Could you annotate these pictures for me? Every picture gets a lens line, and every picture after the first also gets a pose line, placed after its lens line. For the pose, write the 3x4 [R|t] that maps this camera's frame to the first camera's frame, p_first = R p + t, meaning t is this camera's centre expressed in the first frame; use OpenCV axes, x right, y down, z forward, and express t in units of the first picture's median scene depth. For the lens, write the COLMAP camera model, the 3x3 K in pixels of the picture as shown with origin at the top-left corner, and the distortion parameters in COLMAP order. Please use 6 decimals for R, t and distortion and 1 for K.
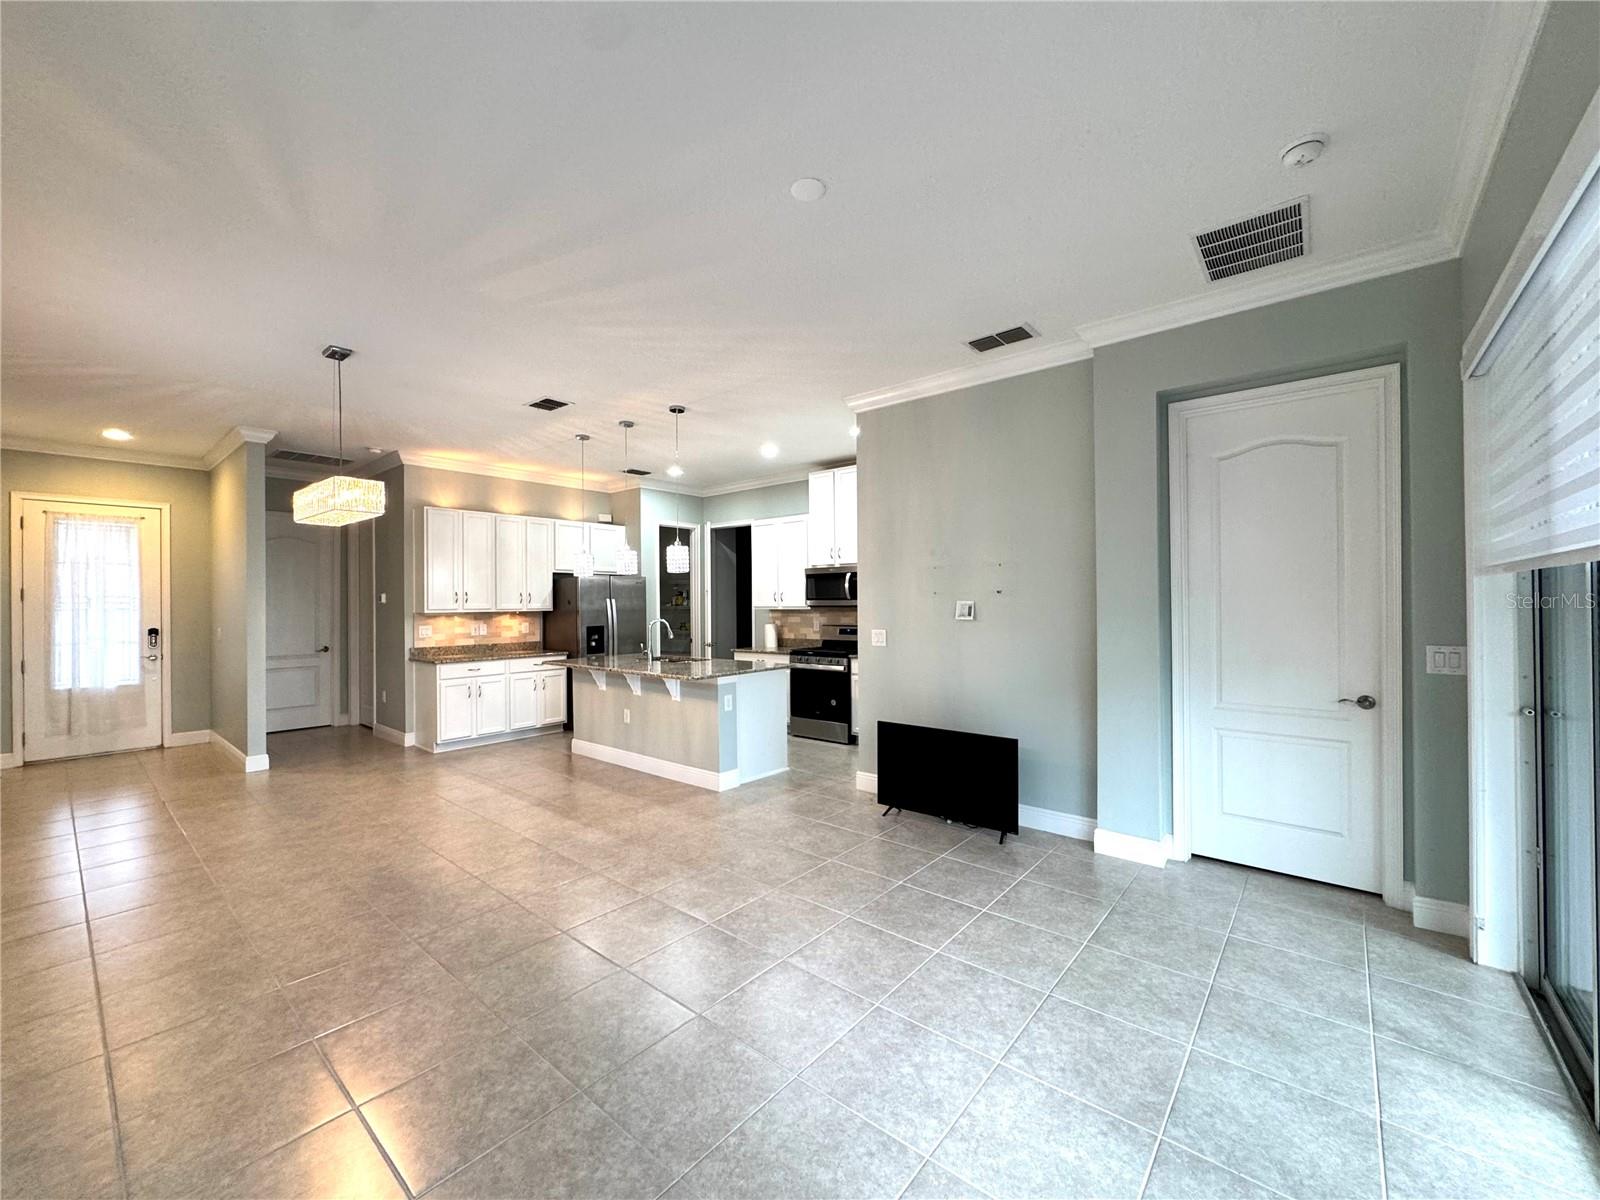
lens RADIAL K [[640.8, 0, 798.9], [0, 640.8, 598.8], [0, 0, 1]] dist [-0.003763, 0.000482]
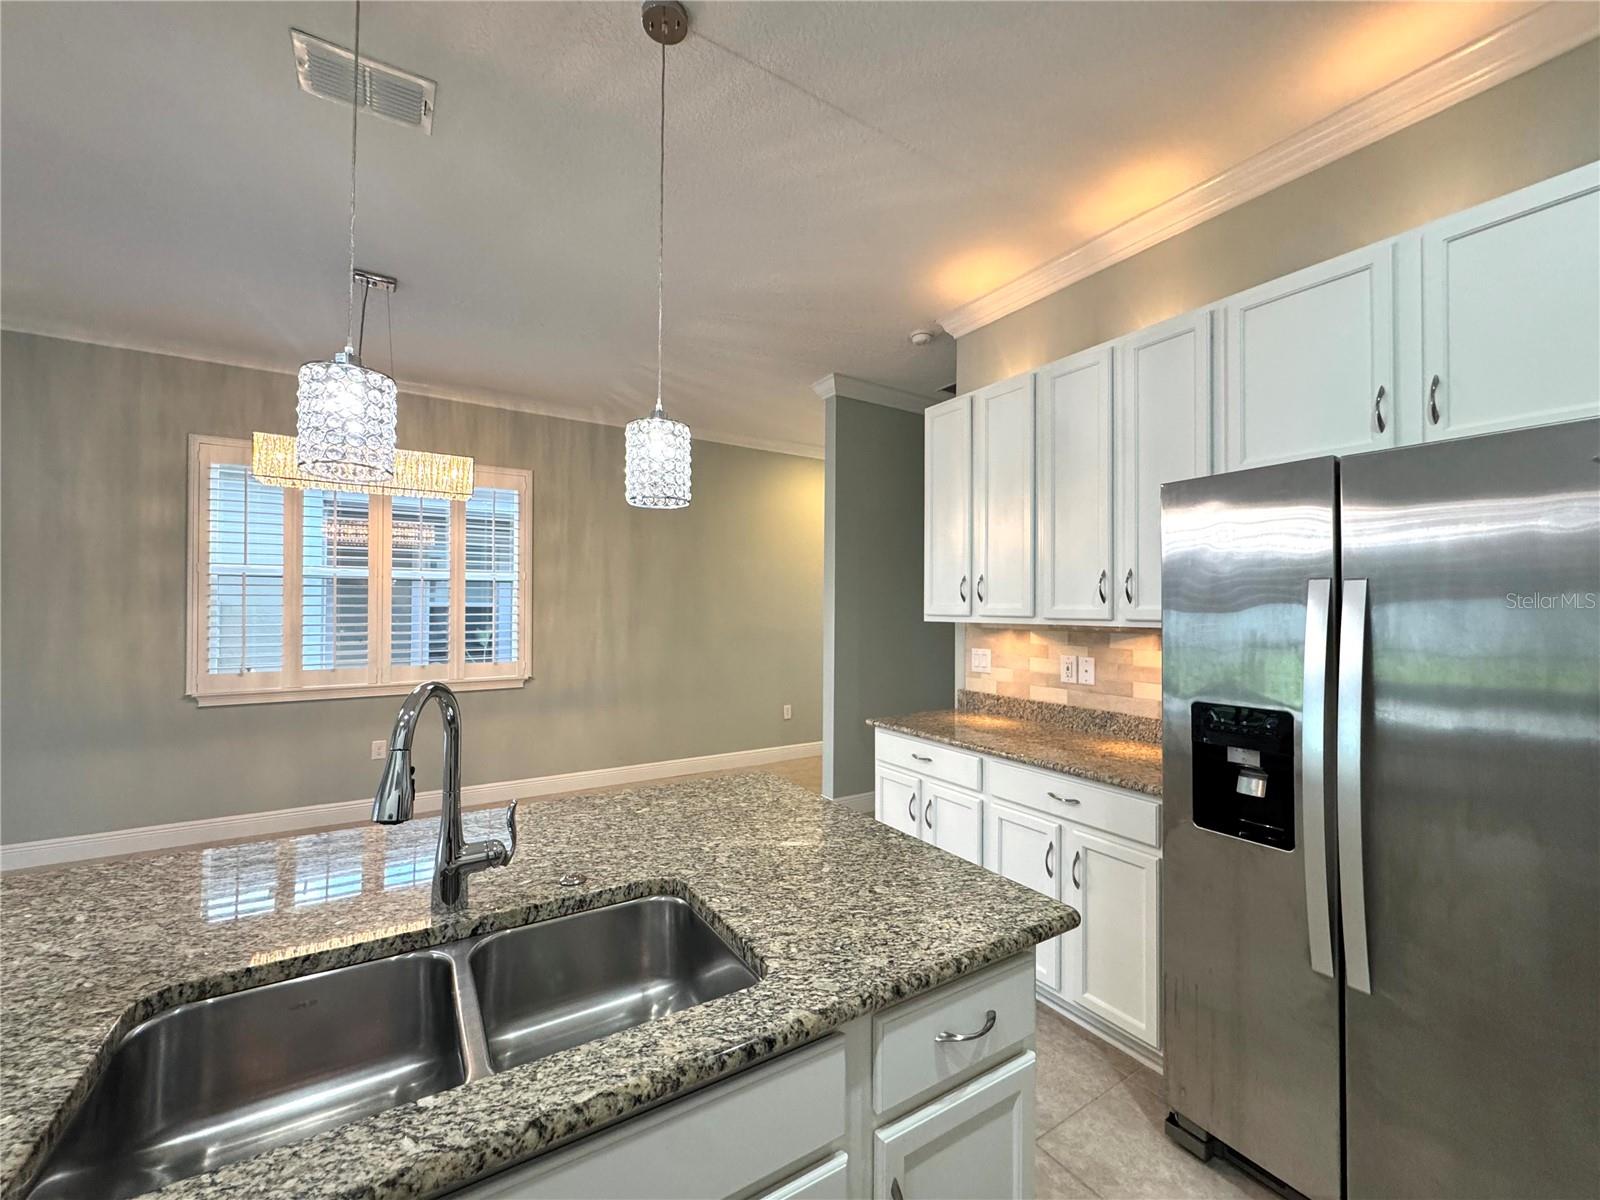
lens RADIAL K [[640.8, 0, 798.9], [0, 640.8, 598.8], [0, 0, 1]] dist [-0.003763, 0.000482]
pose [[-0.298831, -0.009493, -0.954259, -0.087965], [0.000058, 0.999950, -0.009965, 0.010784], [0.954306, -0.003033, -0.298816, 1.196042]]
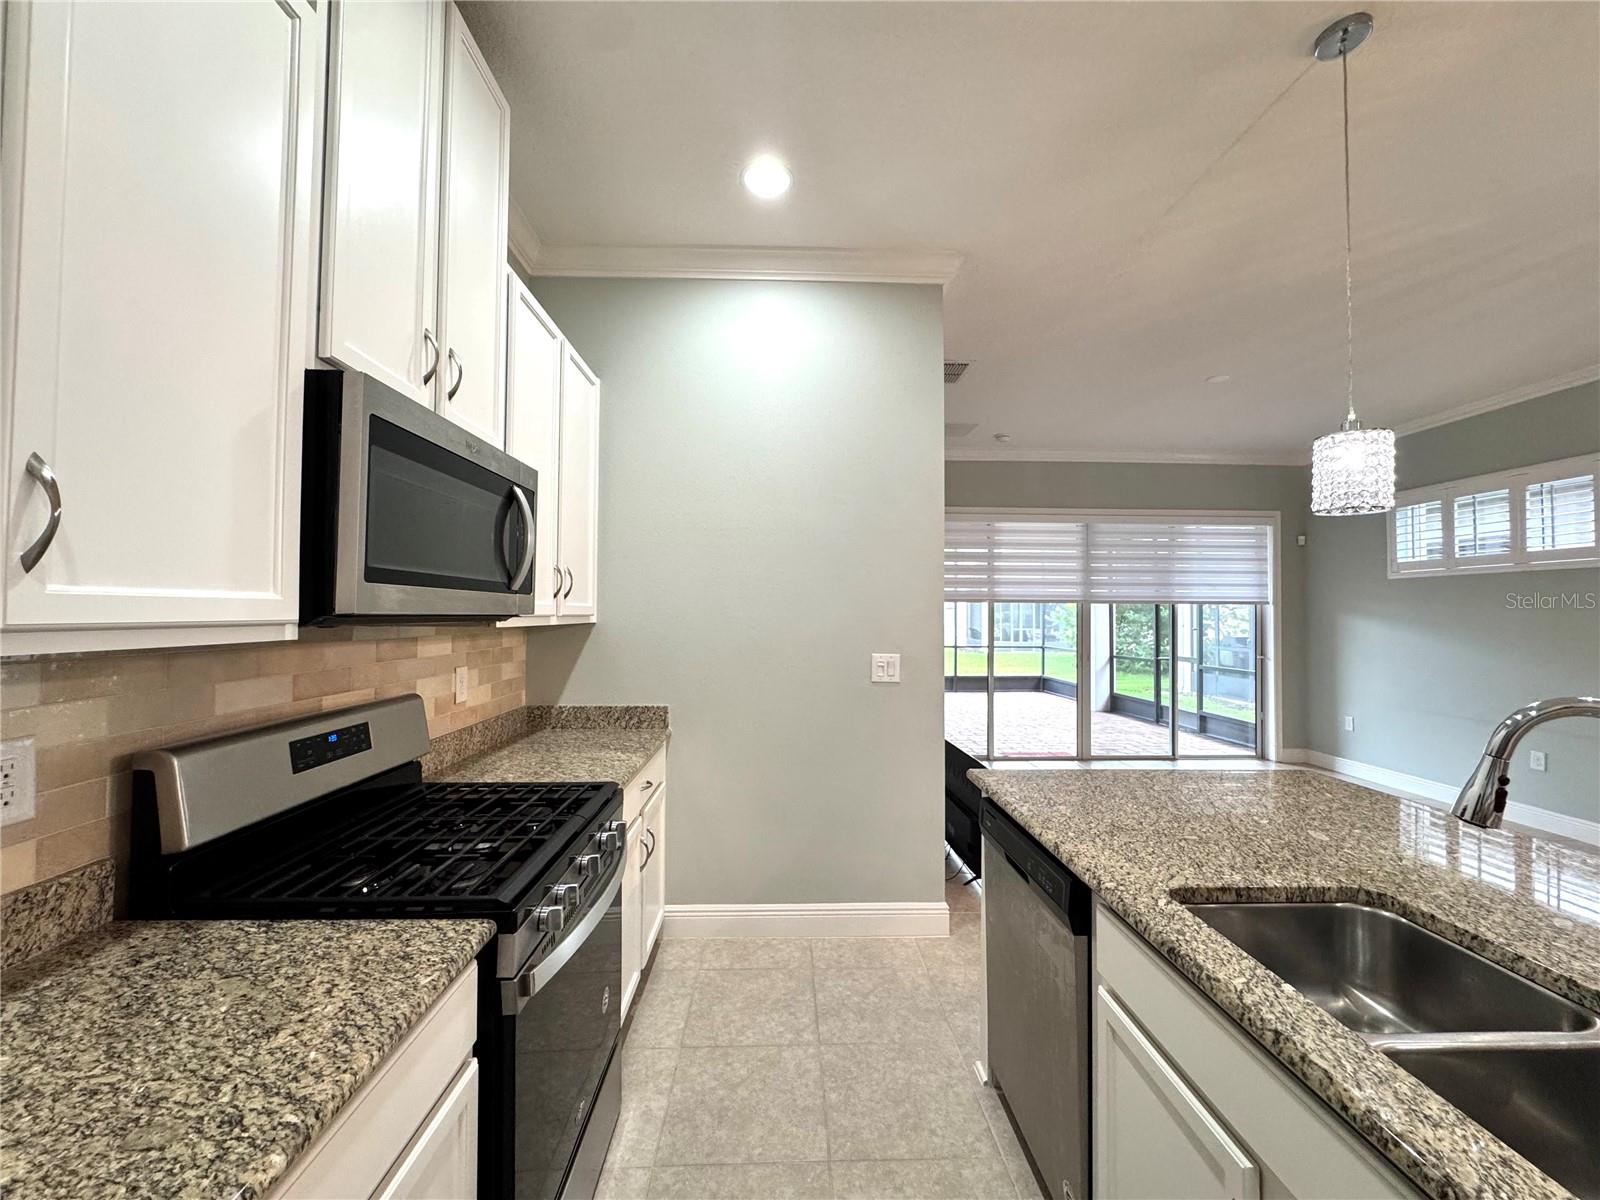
lens RADIAL K [[640.8, 0, 798.9], [0, 640.8, 598.8], [0, 0, 1]] dist [-0.003763, 0.000482]
pose [[-0.670178, 0.022426, 0.741862, -0.216402], [-0.002799, 0.999460, -0.032741, 0.014243], [-0.742195, -0.024019, -0.669753, 1.286333]]
